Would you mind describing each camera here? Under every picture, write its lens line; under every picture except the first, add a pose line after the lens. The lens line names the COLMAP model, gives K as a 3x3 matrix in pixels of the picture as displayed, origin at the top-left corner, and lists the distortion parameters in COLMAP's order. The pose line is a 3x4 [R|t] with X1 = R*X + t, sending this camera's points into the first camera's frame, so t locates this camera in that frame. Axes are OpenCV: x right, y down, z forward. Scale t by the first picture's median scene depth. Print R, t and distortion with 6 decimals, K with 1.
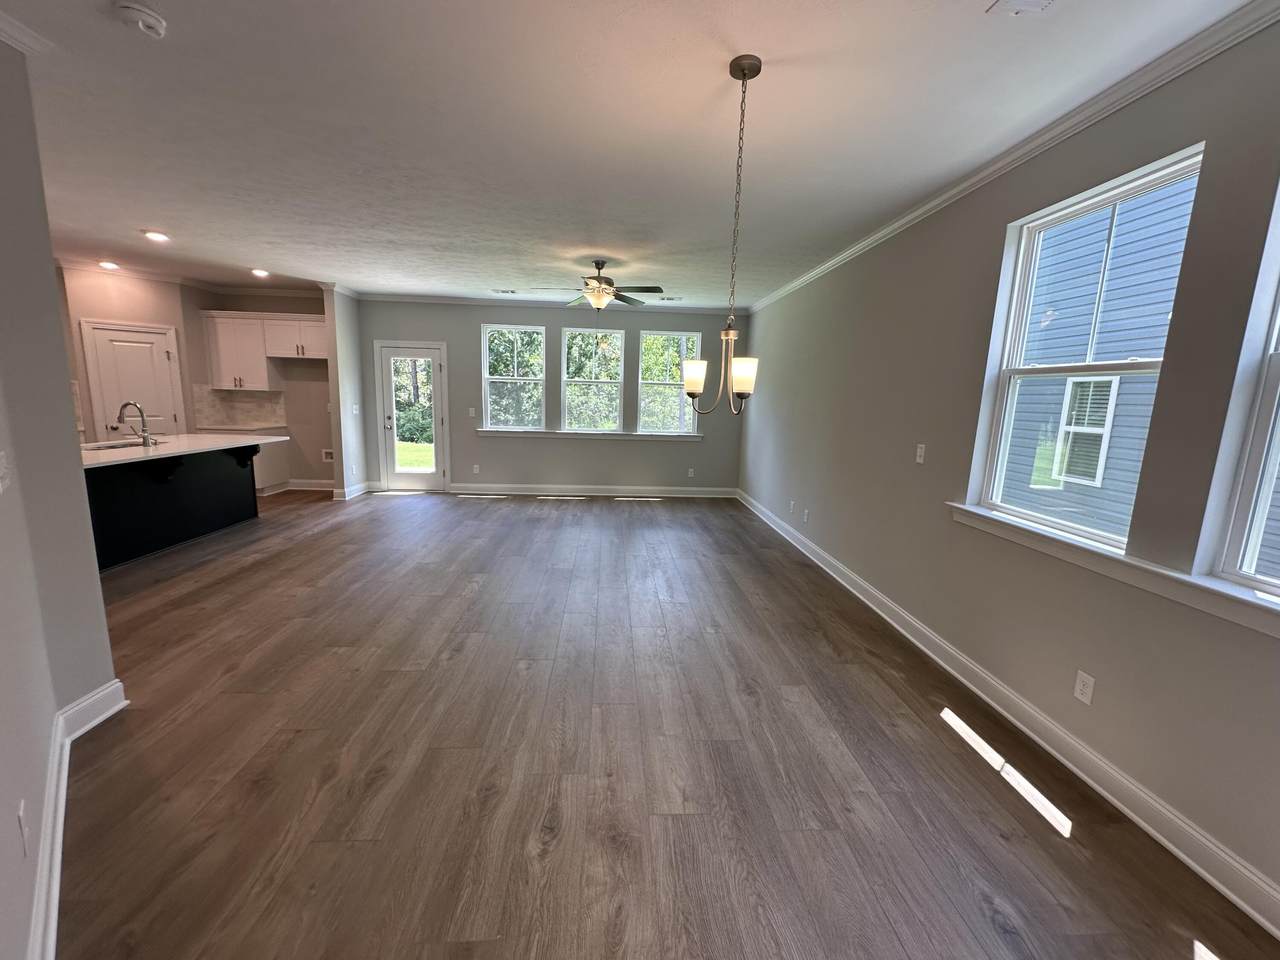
lens RADIAL K [[508.8, 0, 639.9], [0, 508.8, 479.7], [0, 0, 1]] dist [-0.003589, -0.000537]
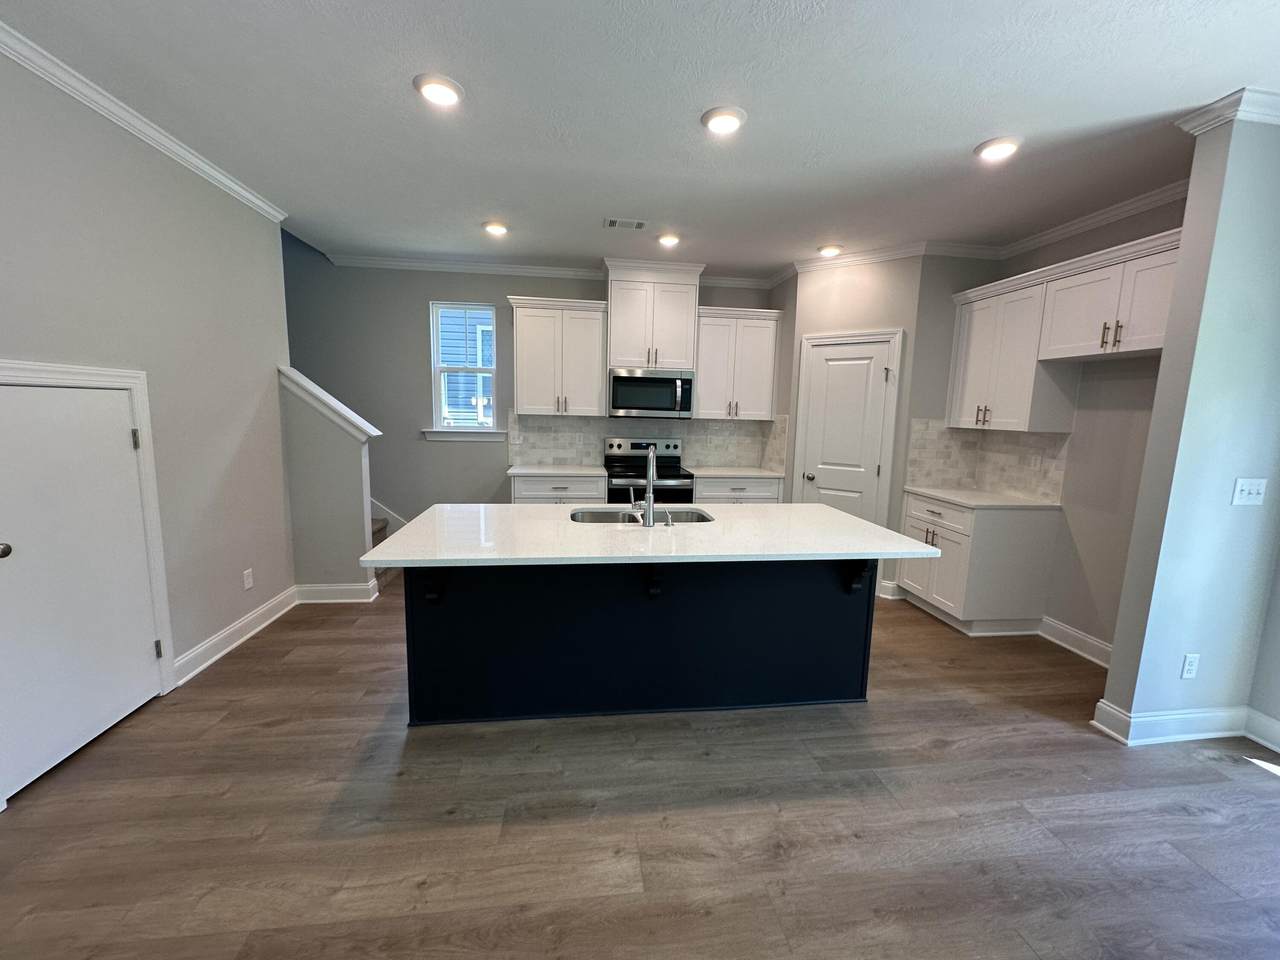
lens RADIAL K [[508.8, 0, 640.8], [0, 508.8, 479.0], [0, 0, 1]] dist [-0.003589, -0.000537]
pose [[0.069407, 0.107298, -0.991801, -0.280944], [-0.183886, 0.978539, 0.092994, -0.111114], [0.980494, 0.175924, 0.087648, 0.620983]]
